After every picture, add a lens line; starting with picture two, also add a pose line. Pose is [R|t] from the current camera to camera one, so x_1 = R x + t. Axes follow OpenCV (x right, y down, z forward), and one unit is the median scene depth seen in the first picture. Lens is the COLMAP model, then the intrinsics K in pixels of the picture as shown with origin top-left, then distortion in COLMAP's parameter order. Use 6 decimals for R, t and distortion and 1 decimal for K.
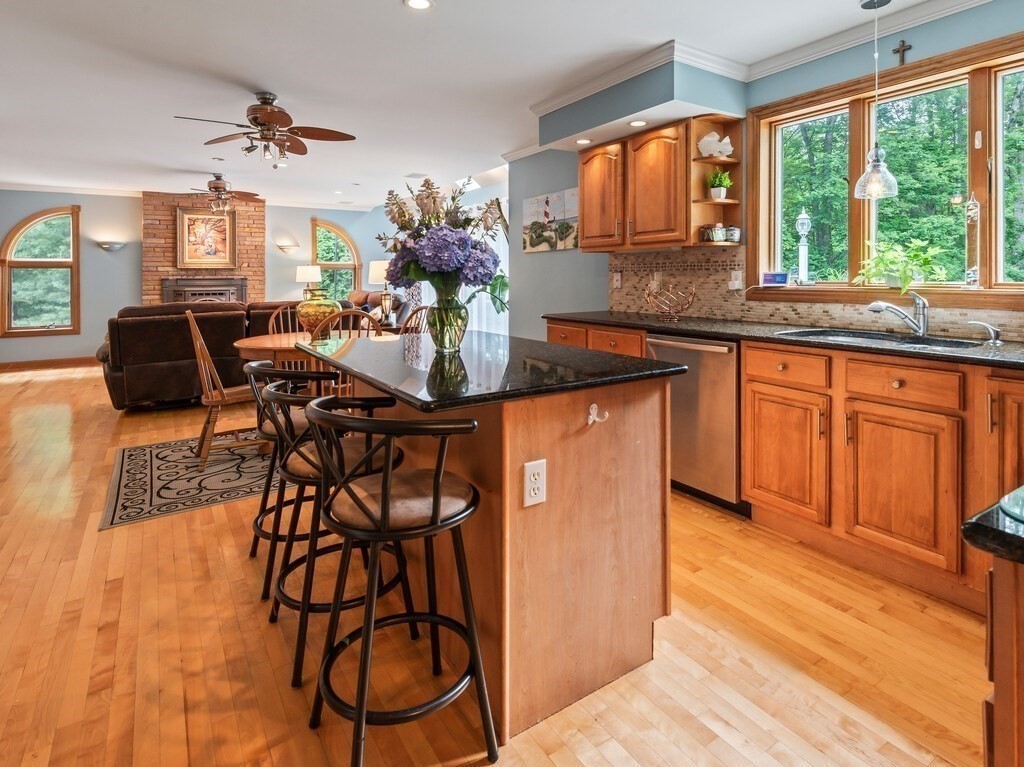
lens RADIAL K [[552.5, 0, 516.9], [0, 552.5, 269.9], [0, 0, 1]] dist [0.036316, -0.020748]
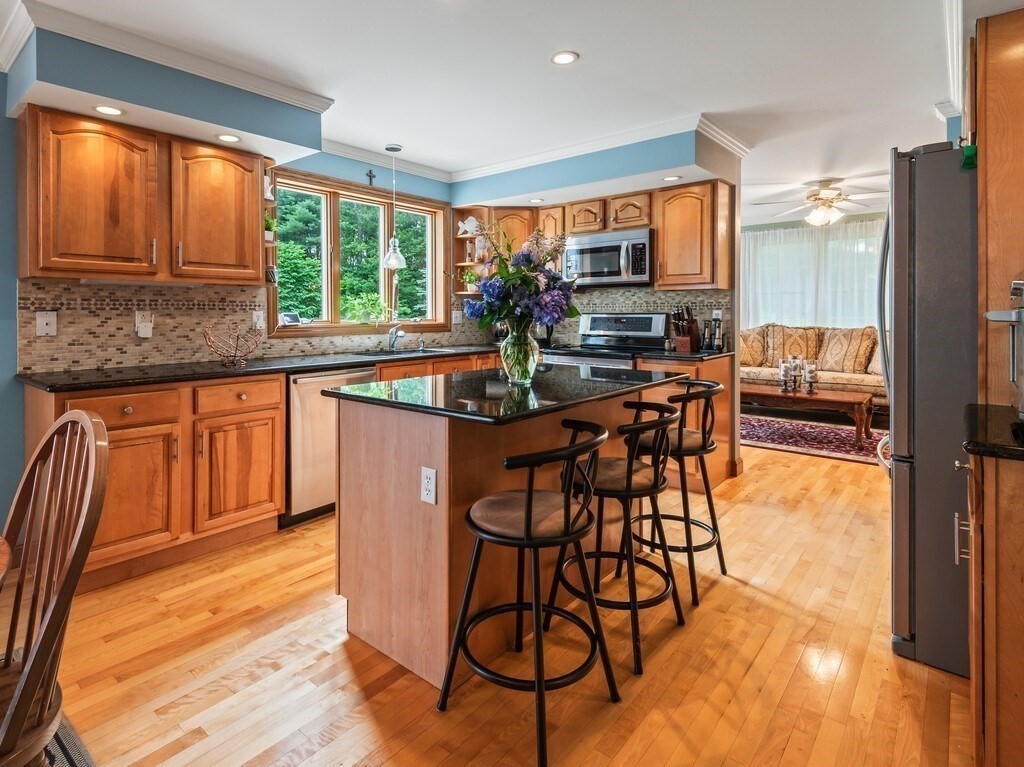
lens RADIAL K [[552.5, 0, 495.1], [0, 552.5, 311.0], [0, 0, 1]] dist [0.036316, -0.020748]
pose [[-0.289418, 0.011247, 0.957137, -0.800768], [-0.003739, 0.999910, -0.012880, 0.014340], [-0.957196, -0.007306, -0.289350, 0.942533]]
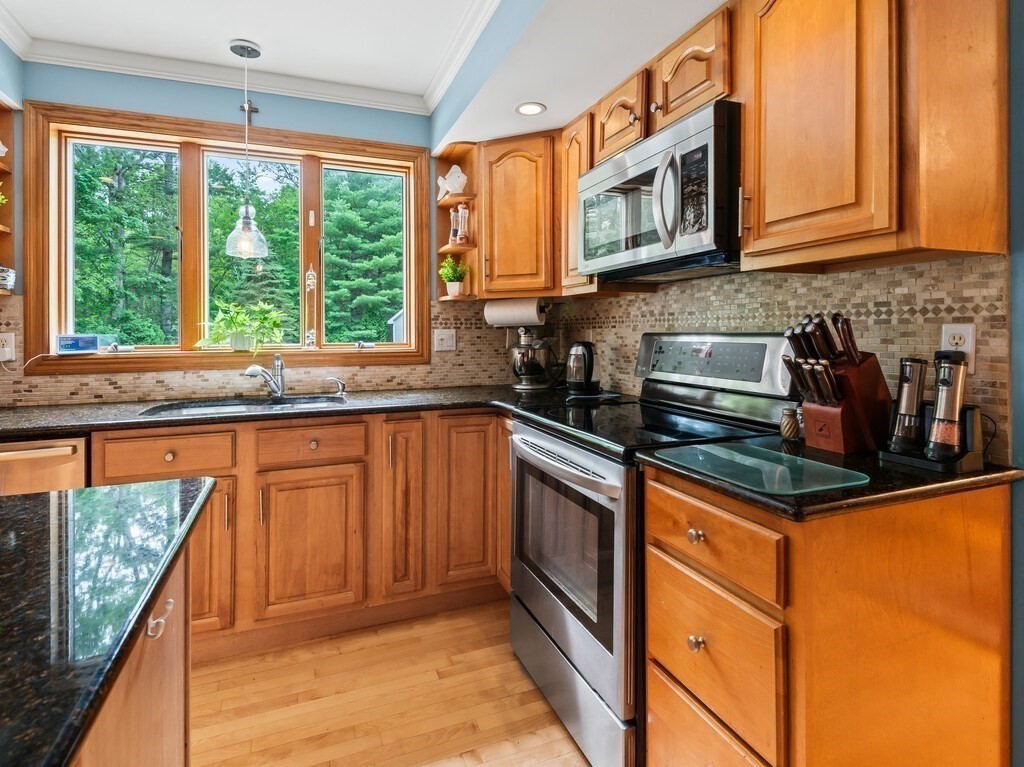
lens RADIAL K [[552.5, 0, 509.8], [0, 552.5, 329.8], [0, 0, 1]] dist [0.036316, -0.020748]
pose [[0.199299, 0.007576, 0.979909, -0.157144], [-0.003093, 0.999970, -0.007102, 0.000921], [-0.979934, -0.001616, 0.199317, 0.294416]]
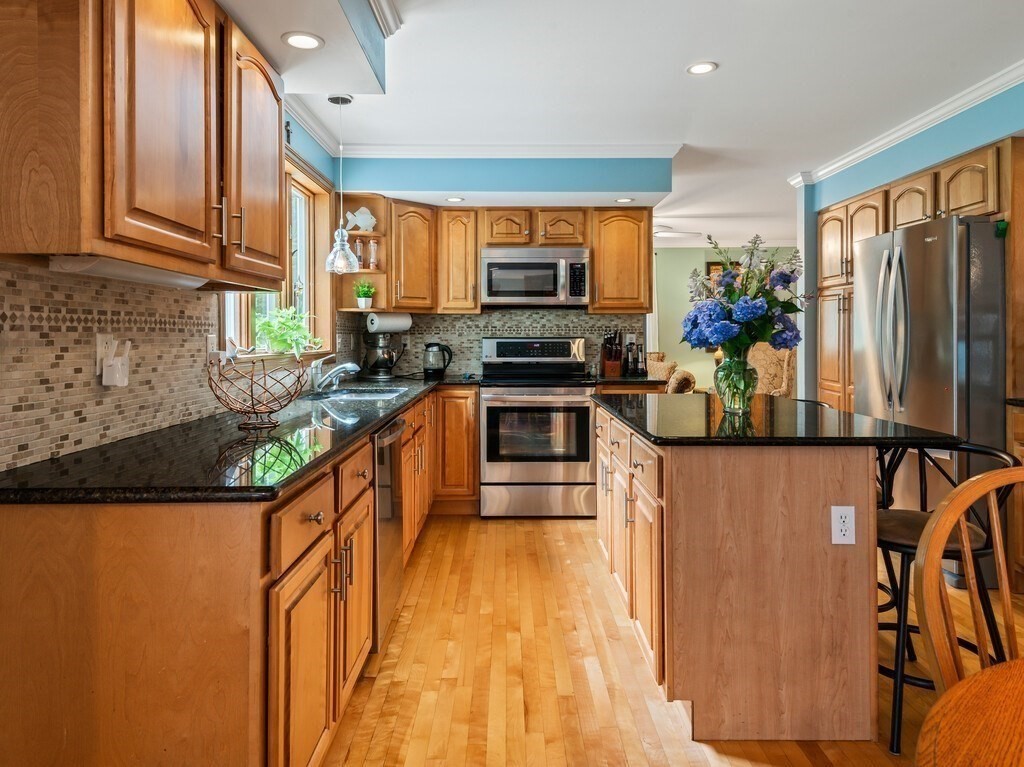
lens RADIAL K [[659.3, 0, 513.6], [0, 659.3, 332.0], [0, 0, 1]] dist [0.038227, -0.009960]
pose [[-0.848632, 0.012044, 0.528847, -0.291062], [0.003636, 0.999850, -0.016936, 0.013806], [-0.528971, -0.012449, -0.848548, 1.556769]]
